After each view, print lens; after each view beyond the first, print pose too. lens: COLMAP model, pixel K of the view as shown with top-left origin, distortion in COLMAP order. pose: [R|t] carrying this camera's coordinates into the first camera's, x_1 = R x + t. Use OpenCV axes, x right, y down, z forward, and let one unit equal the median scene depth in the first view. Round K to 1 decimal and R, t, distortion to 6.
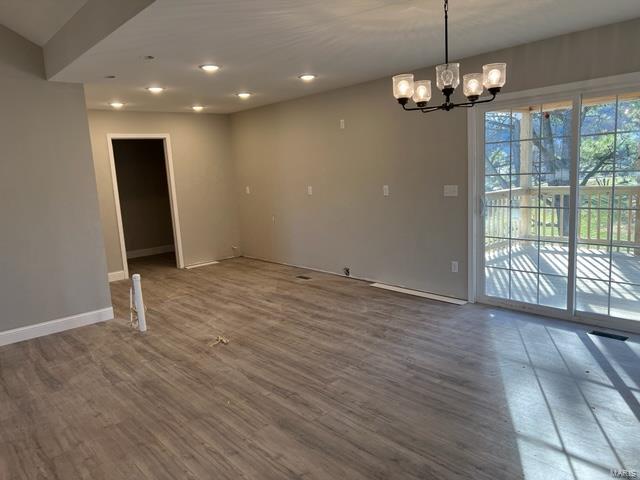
lens RADIAL K [[483.5, 0, 314.0], [0, 483.5, 243.7], [0, 0, 1]] dist [0.053911, -0.056139]
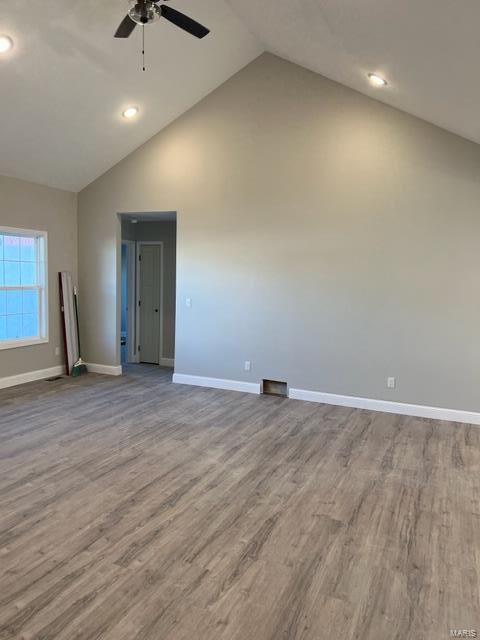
lens RADIAL K [[483.5, 0, 238.3], [0, 483.5, 317.3], [0, 0, 1]] dist [0.053911, -0.056139]
pose [[0.439363, 0.154240, -0.884969, 0.217347], [-0.198677, 0.977437, 0.071718, -0.032017], [0.876064, 0.144313, 0.460094, -0.044272]]
